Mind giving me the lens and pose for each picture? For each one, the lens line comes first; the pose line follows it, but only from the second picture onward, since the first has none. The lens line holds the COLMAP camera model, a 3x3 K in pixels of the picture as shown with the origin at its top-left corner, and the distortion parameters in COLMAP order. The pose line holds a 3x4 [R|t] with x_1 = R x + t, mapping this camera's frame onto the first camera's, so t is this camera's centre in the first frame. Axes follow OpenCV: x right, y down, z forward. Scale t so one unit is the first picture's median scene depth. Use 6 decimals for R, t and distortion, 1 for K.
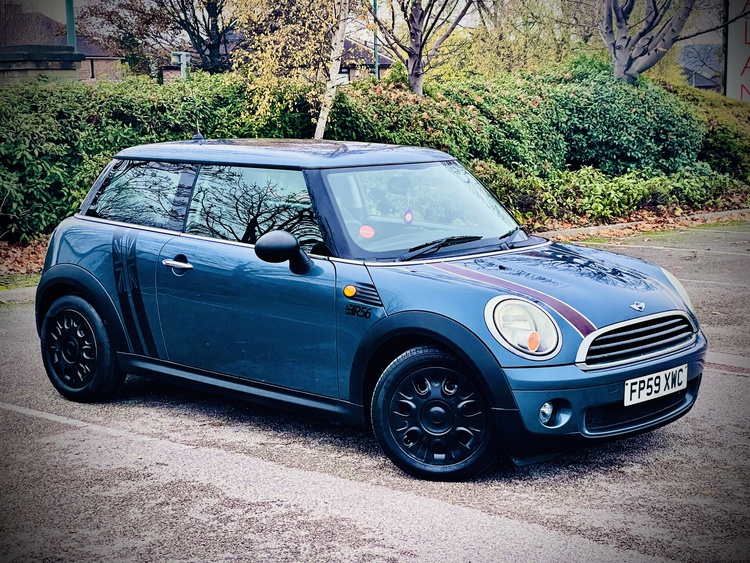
lens RADIAL K [[1370.8, 0, 381.9], [0, 1370.8, 280.0], [0, 0, 1]] dist [0.226716, 0.000000]
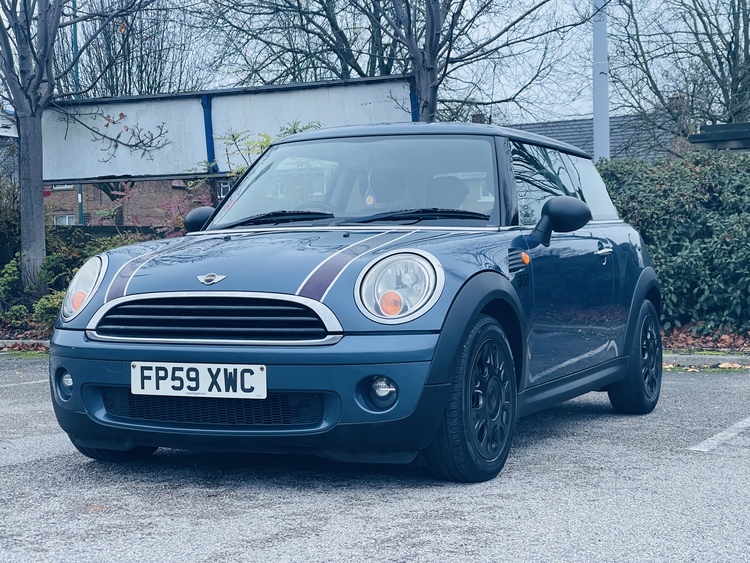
lens RADIAL K [[1370.8, 0, 360.1], [0, 1370.8, 286.0], [0, 0, 1]] dist [0.226716, 0.000000]
pose [[0.292938, 0.015724, -0.956002, 0.941558], [-0.122046, 0.992301, -0.021076, 0.028807], [0.948310, 0.122850, 0.292602, 0.849145]]
